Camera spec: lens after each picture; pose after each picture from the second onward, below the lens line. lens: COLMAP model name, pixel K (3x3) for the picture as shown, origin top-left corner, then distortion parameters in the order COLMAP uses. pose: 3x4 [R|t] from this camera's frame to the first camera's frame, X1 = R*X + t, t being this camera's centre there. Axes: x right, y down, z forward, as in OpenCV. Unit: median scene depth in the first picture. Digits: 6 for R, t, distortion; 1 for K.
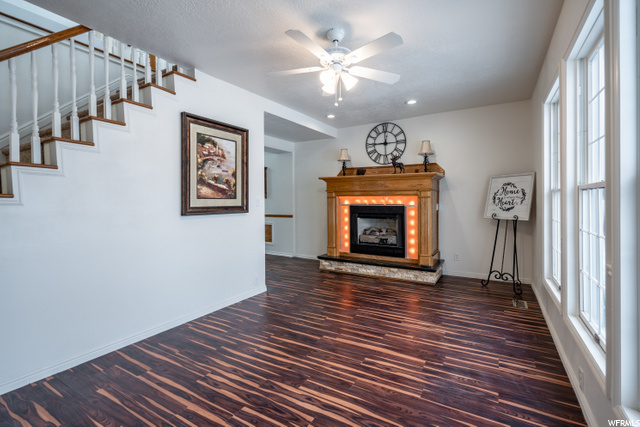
lens RADIAL K [[294.2, 0, 326.7], [0, 294.2, 206.2], [0, 0, 1]] dist [-0.010045, 0.004094]
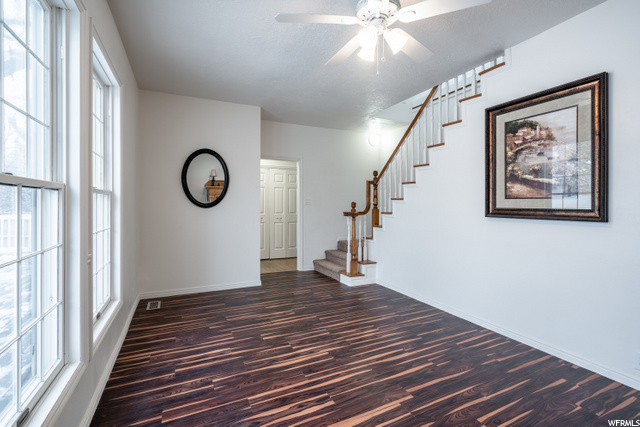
lens RADIAL K [[294.2, 0, 316.5], [0, 294.2, 202.3], [0, 0, 1]] dist [-0.010045, 0.004094]
pose [[-0.572553, 0.006861, -0.819839, 0.592966], [-0.008448, 0.999863, 0.014267, -0.022430], [0.819824, 0.015095, -0.572416, 1.039378]]
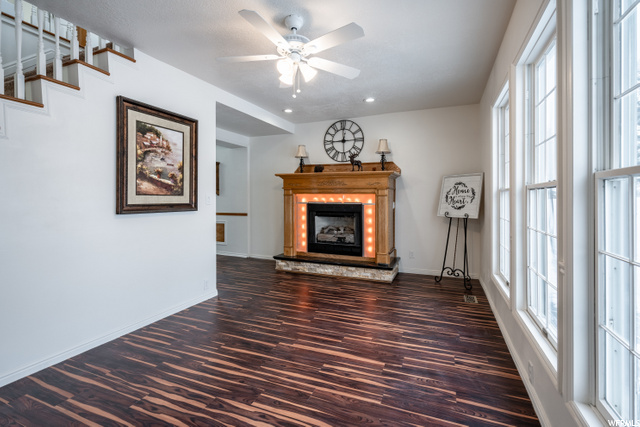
lens RADIAL K [[294.2, 0, 325.6], [0, 294.2, 203.0], [0, 0, 1]] dist [-0.010045, 0.004094]
pose [[0.990015, 0.004932, 0.140877, 0.000731], [-0.004544, 0.999985, -0.003080, -0.001180], [-0.140890, 0.002409, 0.990022, 0.042559]]
